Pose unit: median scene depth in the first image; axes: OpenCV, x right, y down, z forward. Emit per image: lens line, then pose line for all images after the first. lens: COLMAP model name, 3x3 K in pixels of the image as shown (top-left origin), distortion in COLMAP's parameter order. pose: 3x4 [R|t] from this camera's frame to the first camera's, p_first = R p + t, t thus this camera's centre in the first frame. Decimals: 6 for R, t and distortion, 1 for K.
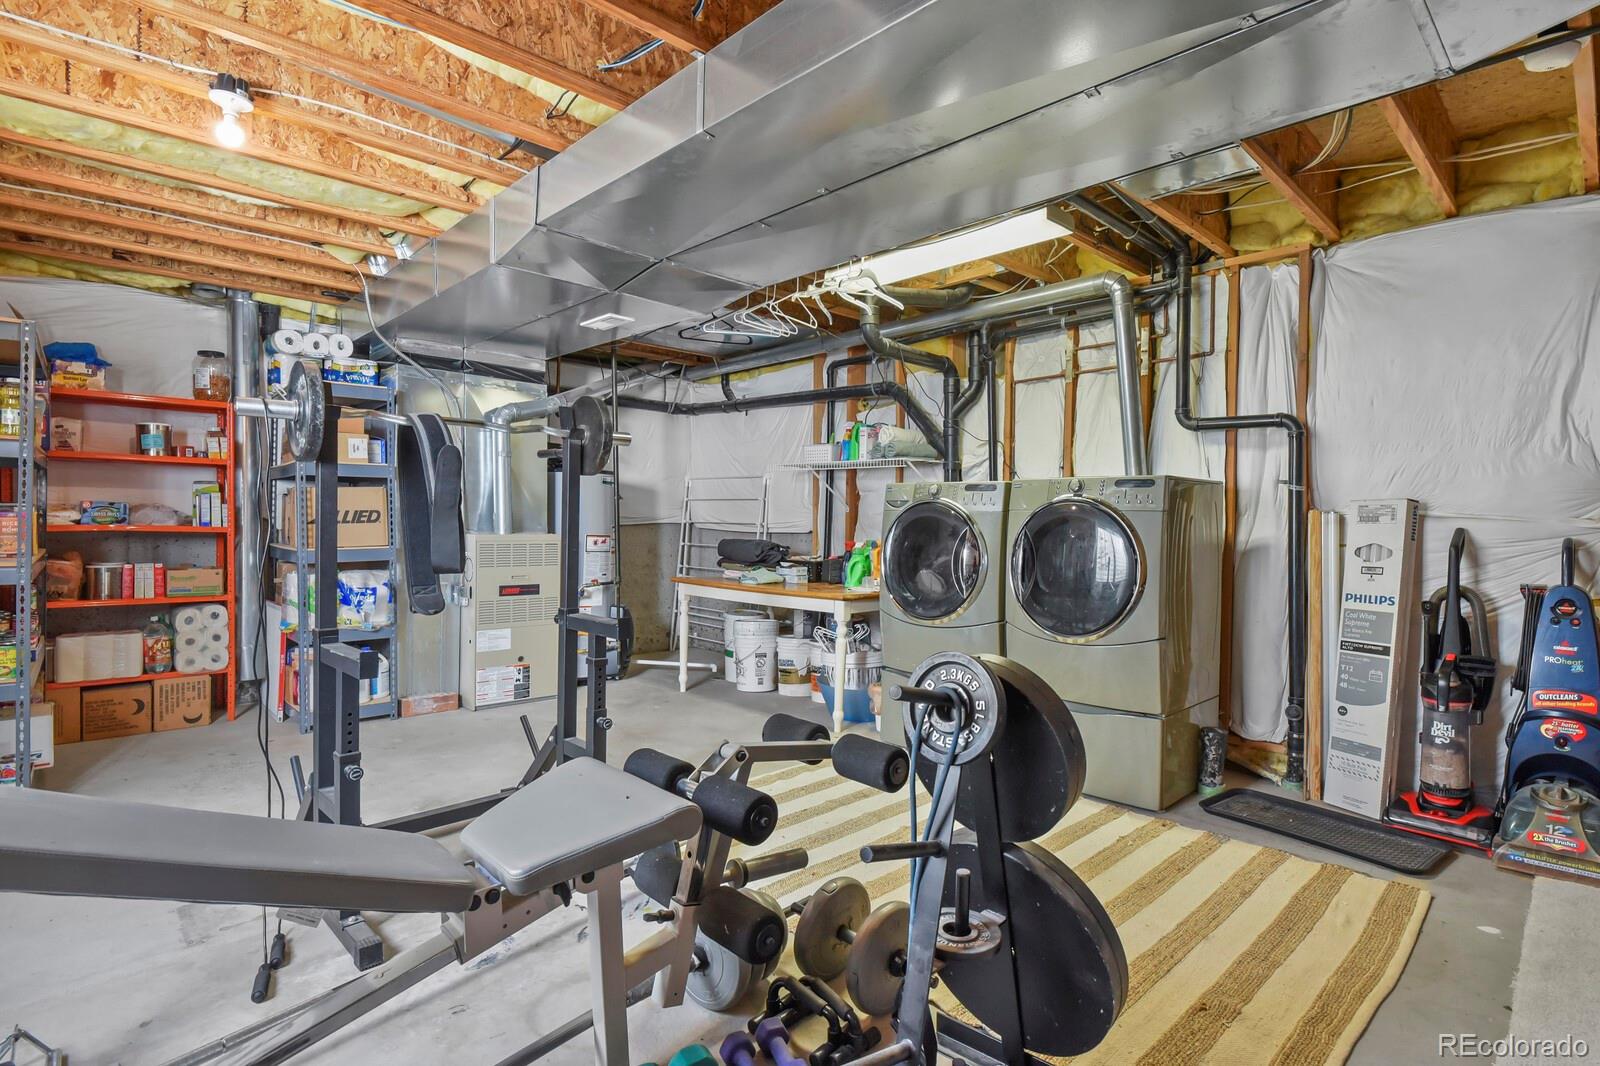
lens RADIAL K [[806.4, 0, 800.0], [0, 806.4, 533.0], [0, 0, 1]] dist [-0.005135, -0.002027]
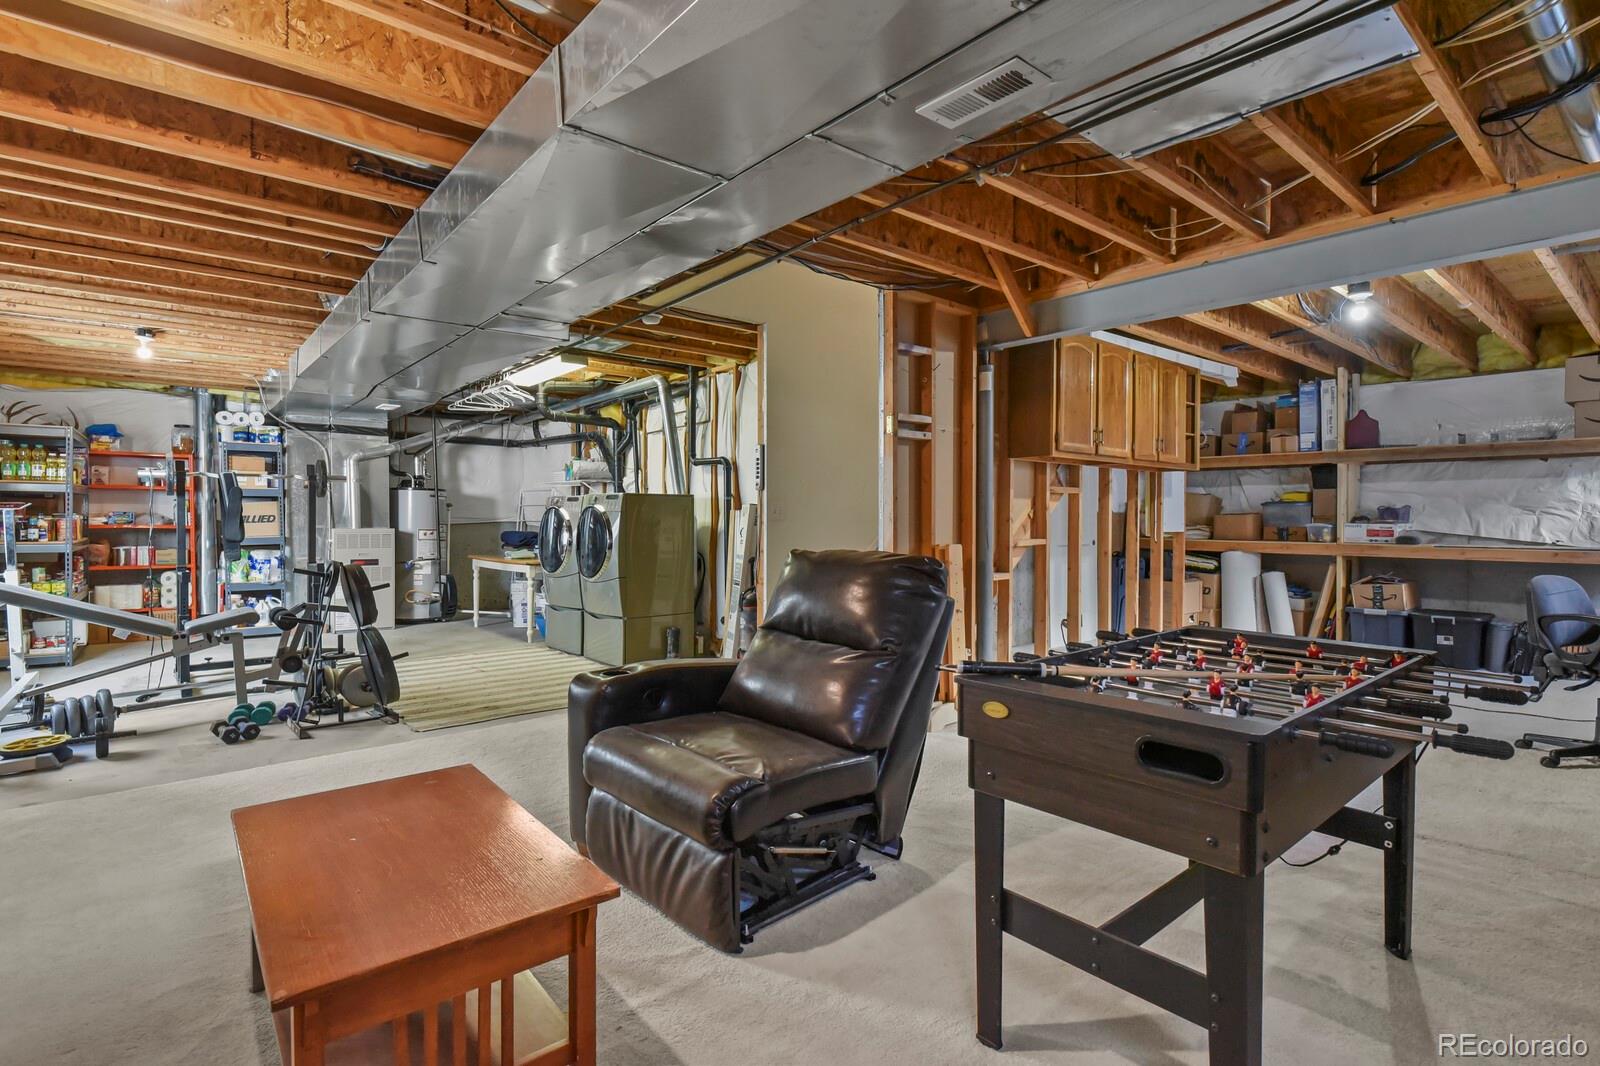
lens RADIAL K [[786.4, 0, 802.6], [0, 786.4, 529.1], [0, 0, 1]] dist [-0.009915, -0.001008]
pose [[0.998216, -0.008736, -0.059060, 0.725379], [0.008489, 0.999954, -0.004431, 0.019486], [0.059096, 0.003921, 0.998245, -0.624362]]
